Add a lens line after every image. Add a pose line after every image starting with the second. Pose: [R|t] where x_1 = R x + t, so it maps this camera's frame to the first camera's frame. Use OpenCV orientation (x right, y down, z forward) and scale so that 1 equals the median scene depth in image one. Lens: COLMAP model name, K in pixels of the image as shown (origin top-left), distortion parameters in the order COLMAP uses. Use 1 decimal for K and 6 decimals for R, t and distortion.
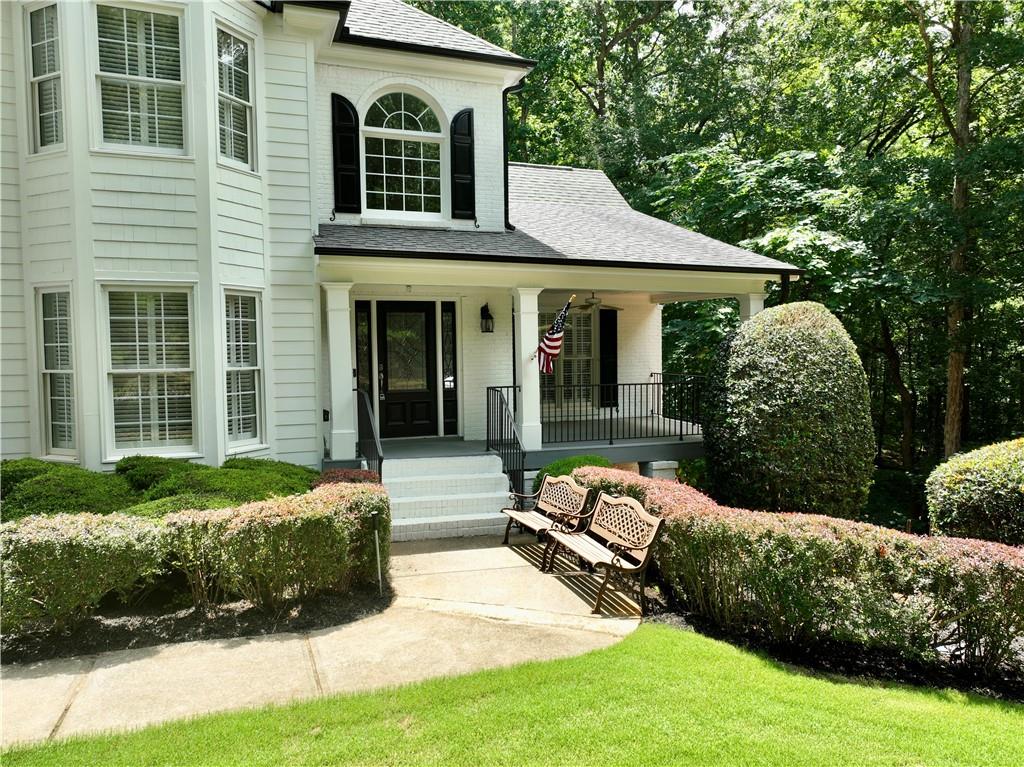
lens RADIAL K [[723.2, 0, 512.0], [0, 723.2, 383.5], [0, 0, 1]] dist [0.000154, 0.016886]
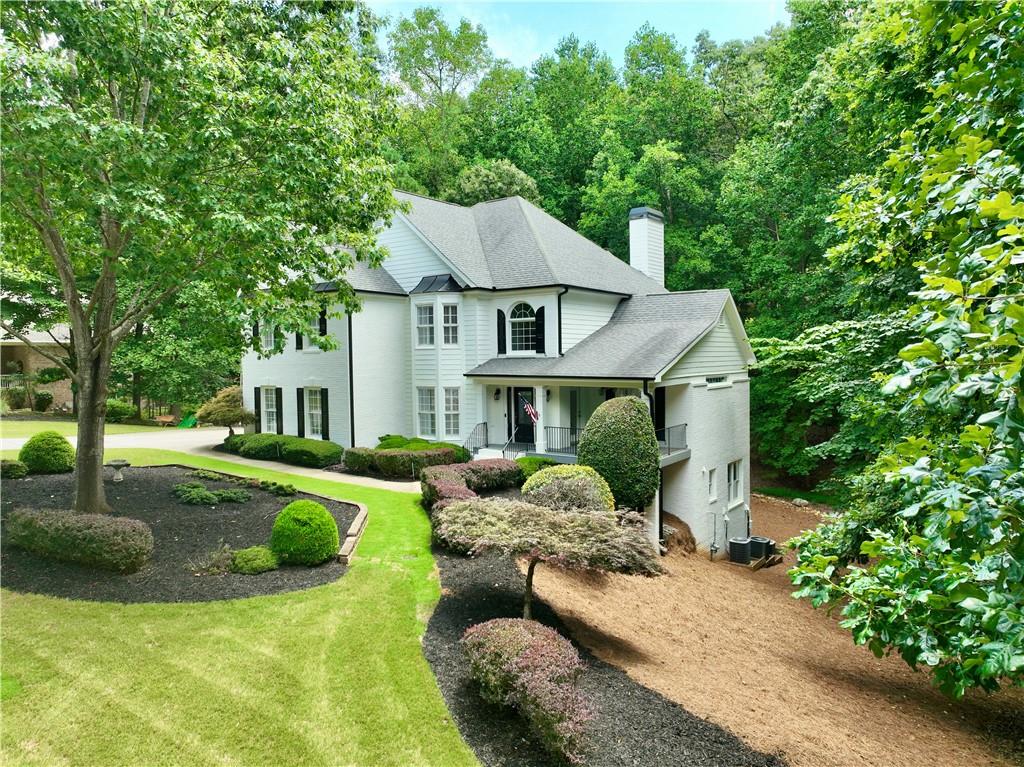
lens RADIAL K [[723.2, 0, 512.0], [0, 723.2, 383.5], [0, 0, 1]] dist [0.000154, 0.016886]
pose [[0.555341, 0.037096, -0.830795, 2.112581], [-0.033262, 0.999196, 0.022381, -0.204429], [0.830957, 0.015204, 0.556128, -0.442164]]
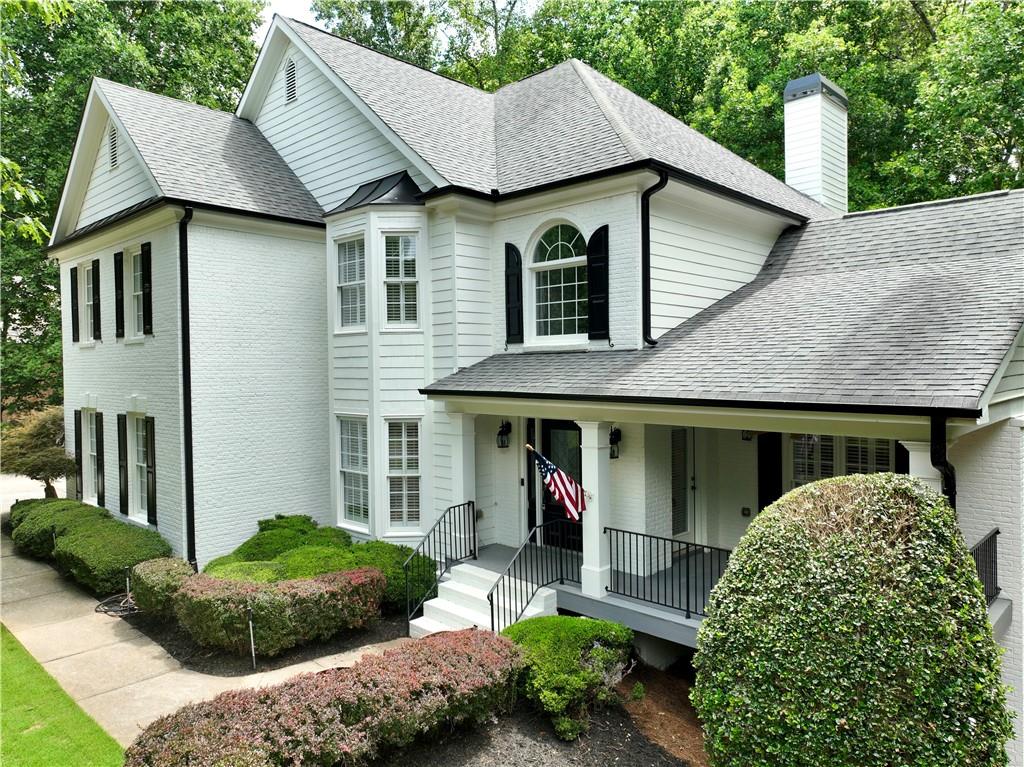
lens RADIAL K [[723.2, 0, 512.0], [0, 723.2, 383.5], [0, 0, 1]] dist [0.000154, 0.016886]
pose [[0.440342, 0.028670, -0.897372, 0.870923], [-0.036573, 0.999233, 0.013978, -0.203721], [0.897085, 0.026665, 0.441053, 0.533803]]
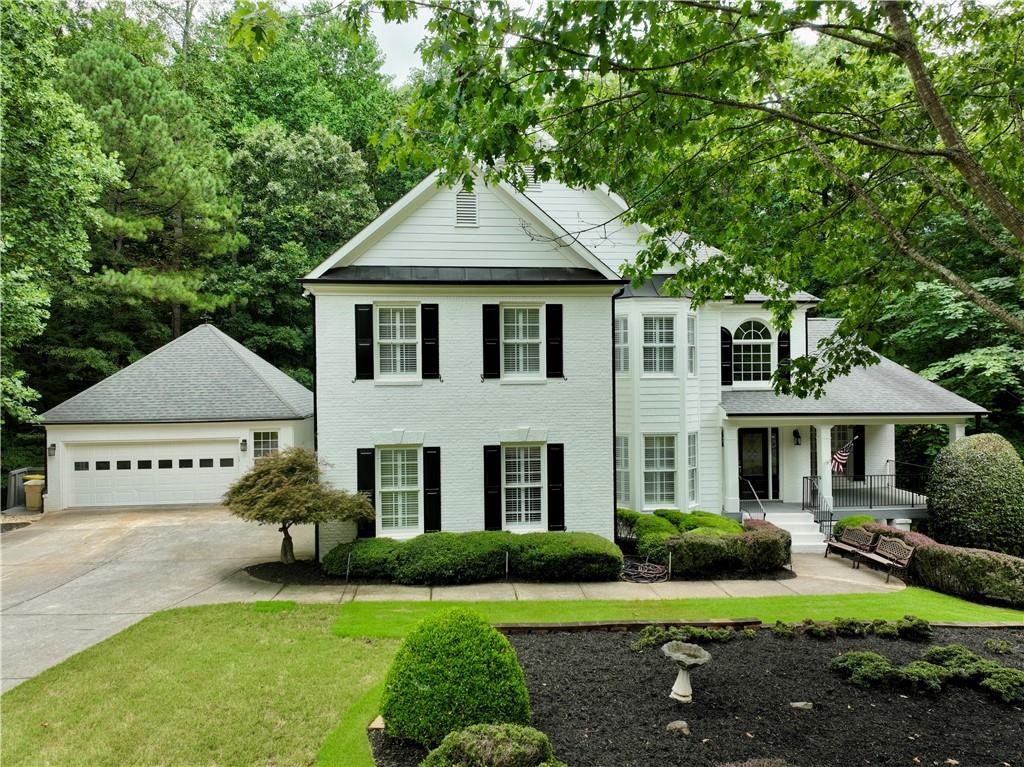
lens RADIAL K [[723.2, 0, 512.0], [0, 723.2, 383.5], [0, 0, 1]] dist [0.000154, 0.016886]
pose [[0.970842, 0.002284, -0.239709, -0.348312], [-0.011453, 0.999255, -0.036866, -0.174485], [0.239446, 0.038536, 0.970145, -1.143991]]
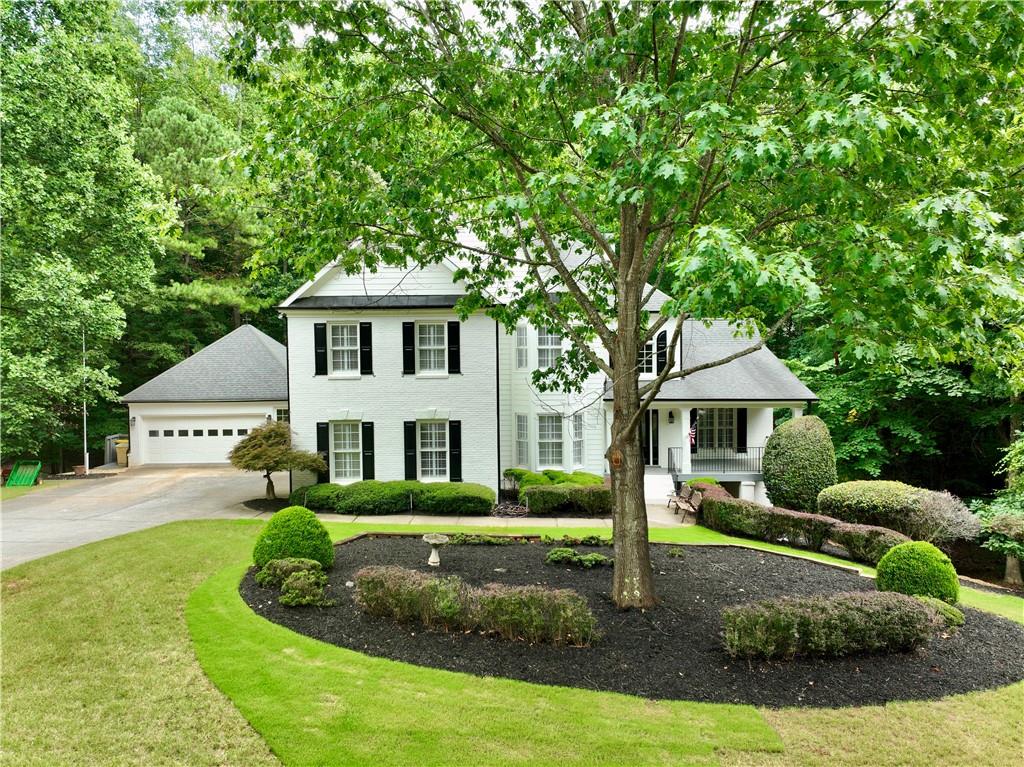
lens RADIAL K [[723.2, 0, 512.0], [0, 723.2, 383.5], [0, 0, 1]] dist [0.000154, 0.016886]
pose [[0.936813, 0.013984, -0.349551, 0.353784], [-0.015498, 0.999879, -0.001535, -0.218527], [0.349487, 0.006855, 0.936916, -1.643204]]
